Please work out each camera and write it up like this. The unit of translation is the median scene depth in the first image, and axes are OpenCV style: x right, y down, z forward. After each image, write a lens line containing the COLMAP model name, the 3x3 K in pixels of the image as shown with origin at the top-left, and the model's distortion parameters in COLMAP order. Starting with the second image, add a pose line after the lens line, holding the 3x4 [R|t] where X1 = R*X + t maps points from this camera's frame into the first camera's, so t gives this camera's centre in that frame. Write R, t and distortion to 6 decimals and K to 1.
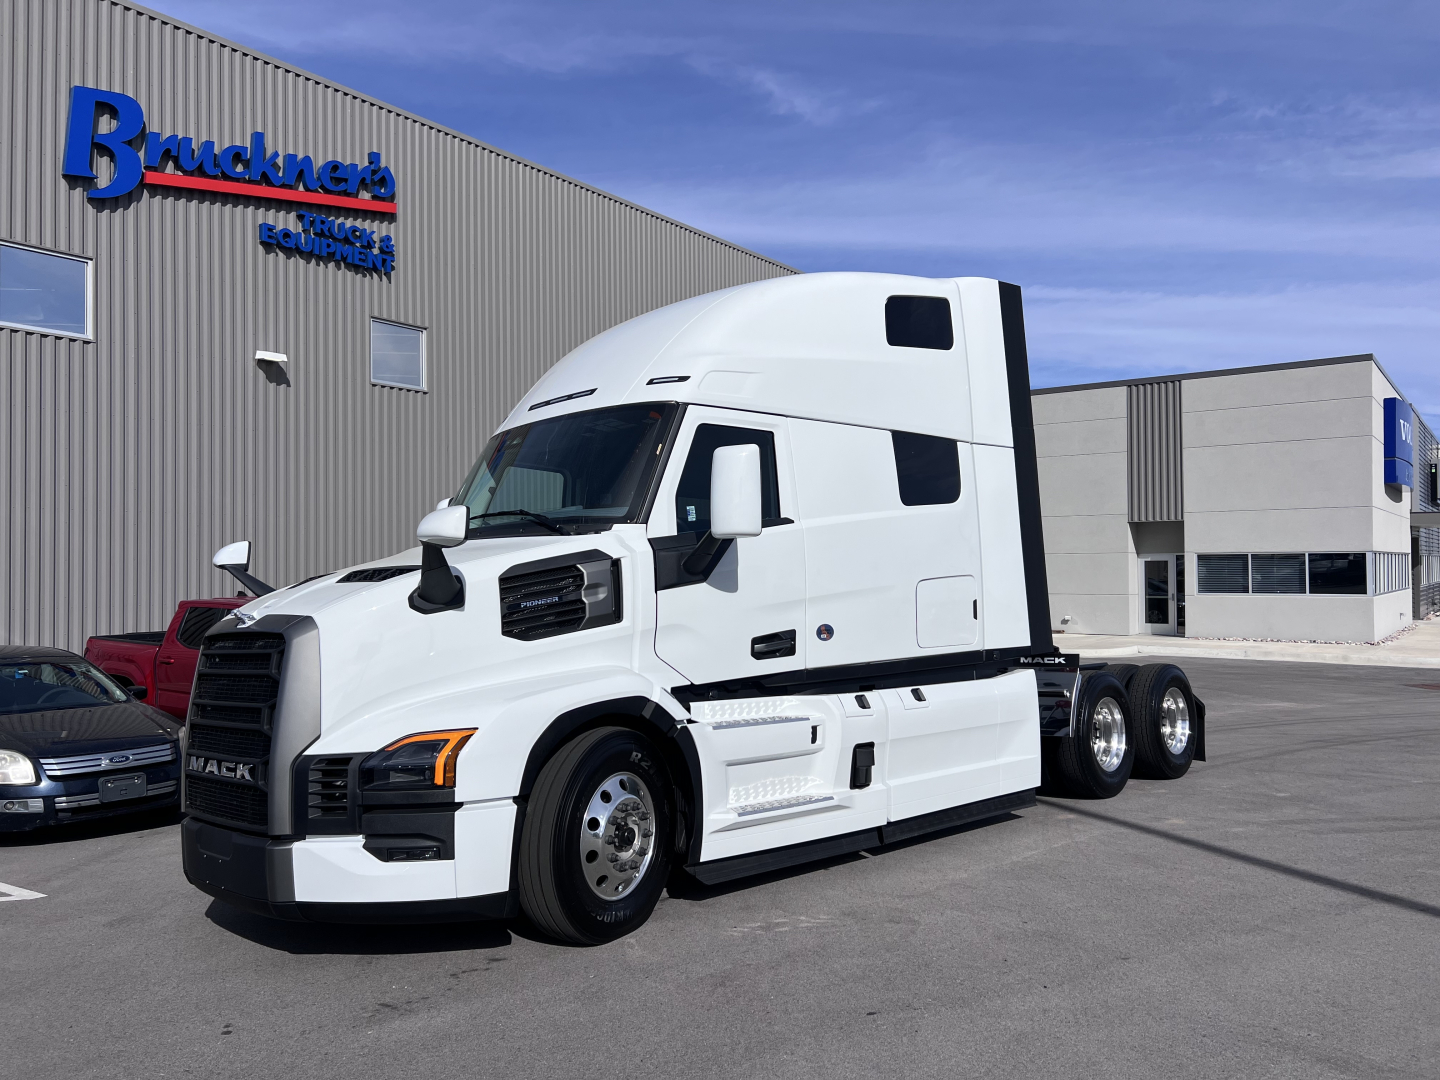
lens RADIAL K [[1080.4, 0, 720.0], [0, 1080.4, 540.0], [0, 0, 1]] dist [0.060327, -0.063761]
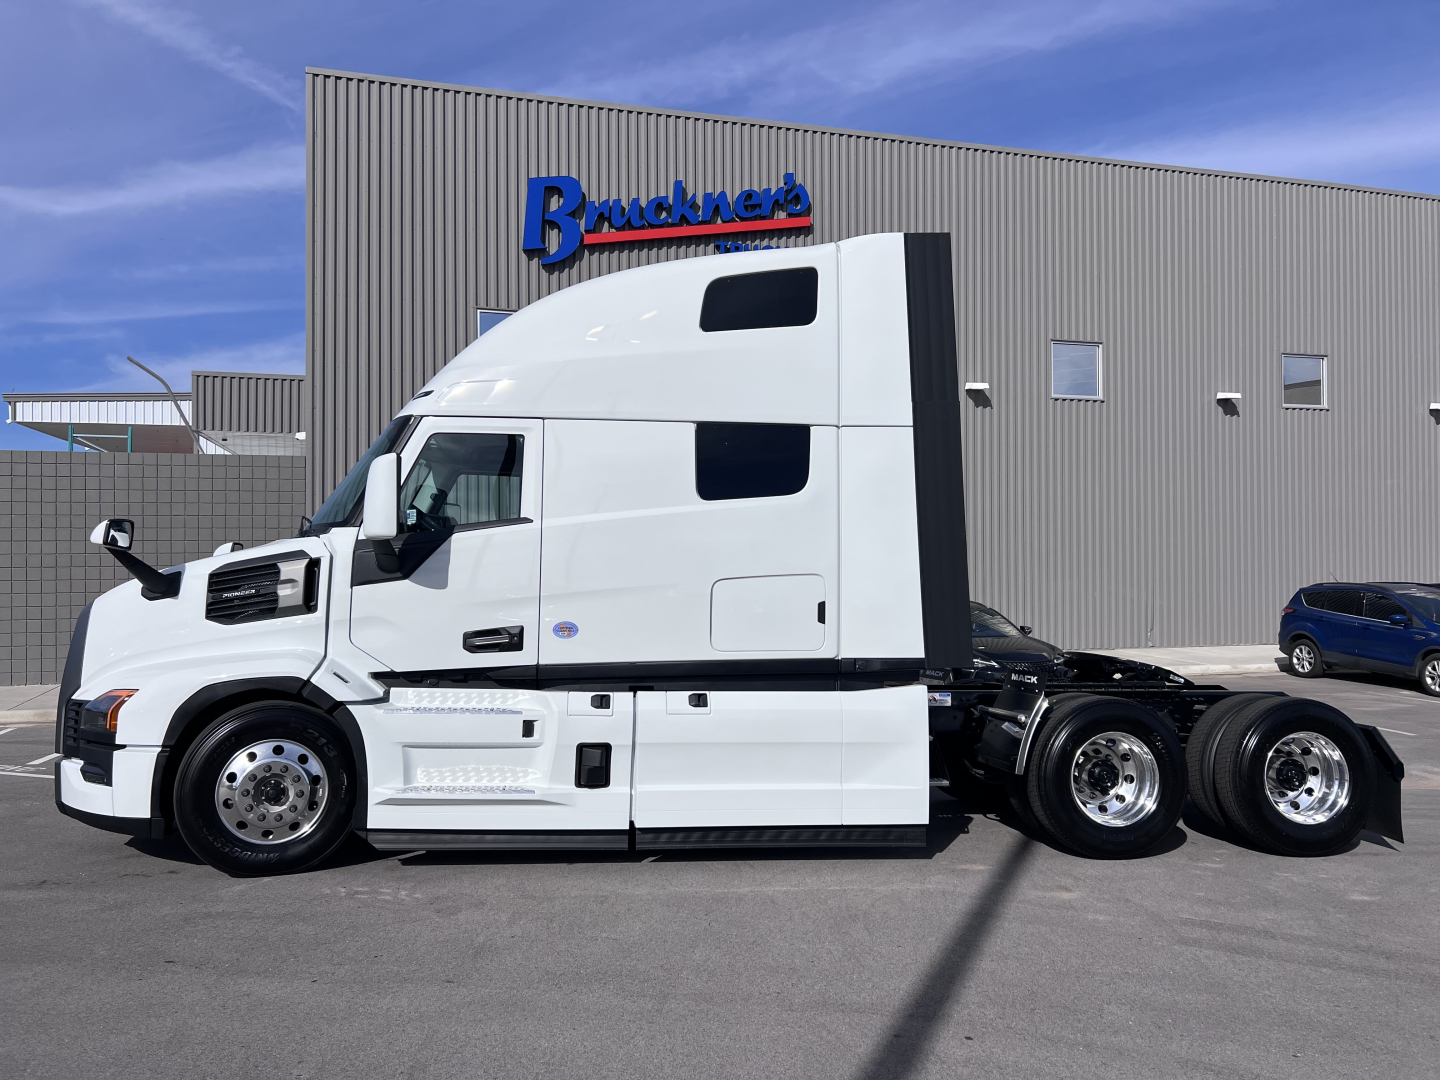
lens RADIAL K [[1080.4, 0, 720.0], [0, 1080.4, 540.0], [0, 0, 1]] dist [0.060327, -0.063761]
pose [[0.799059, -0.004987, -0.601231, 0.344776], [0.012826, 0.999879, 0.008752, -0.002470], [0.601115, -0.014705, 0.799027, 0.116579]]
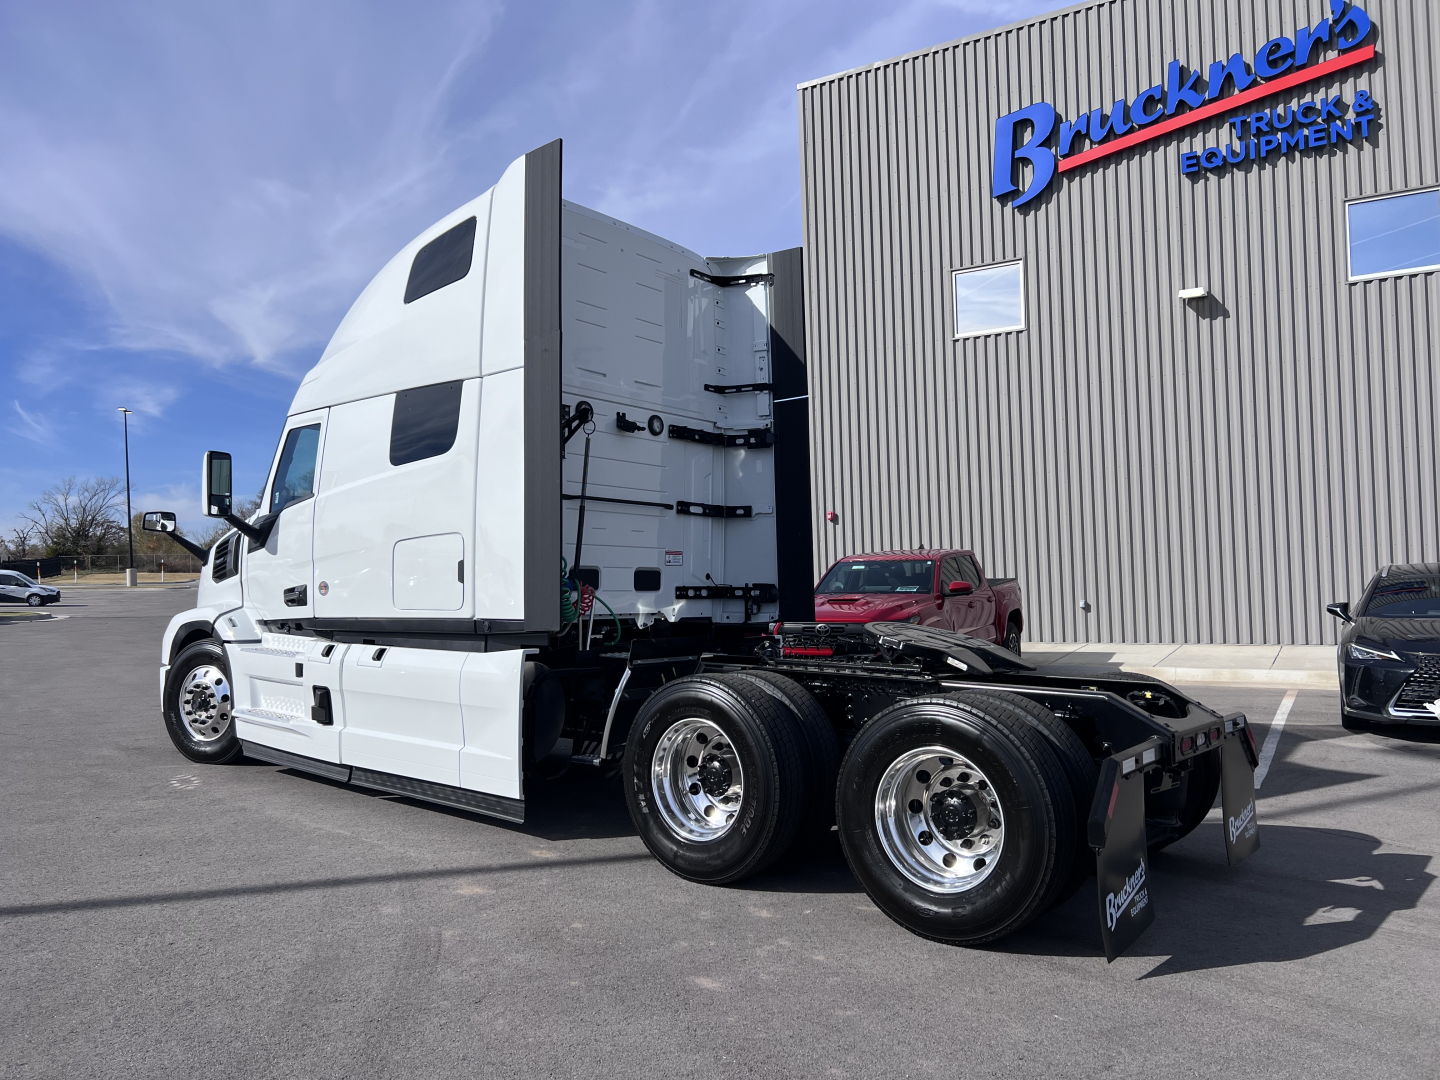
lens RADIAL K [[1080.4, 0, 720.0], [0, 1080.4, 540.0], [0, 0, 1]] dist [0.060327, -0.063761]
pose [[0.104360, -0.009255, -0.994497, 0.552346], [0.061435, 0.998107, -0.002842, 0.026372], [0.992640, -0.060800, 0.104731, 0.547068]]
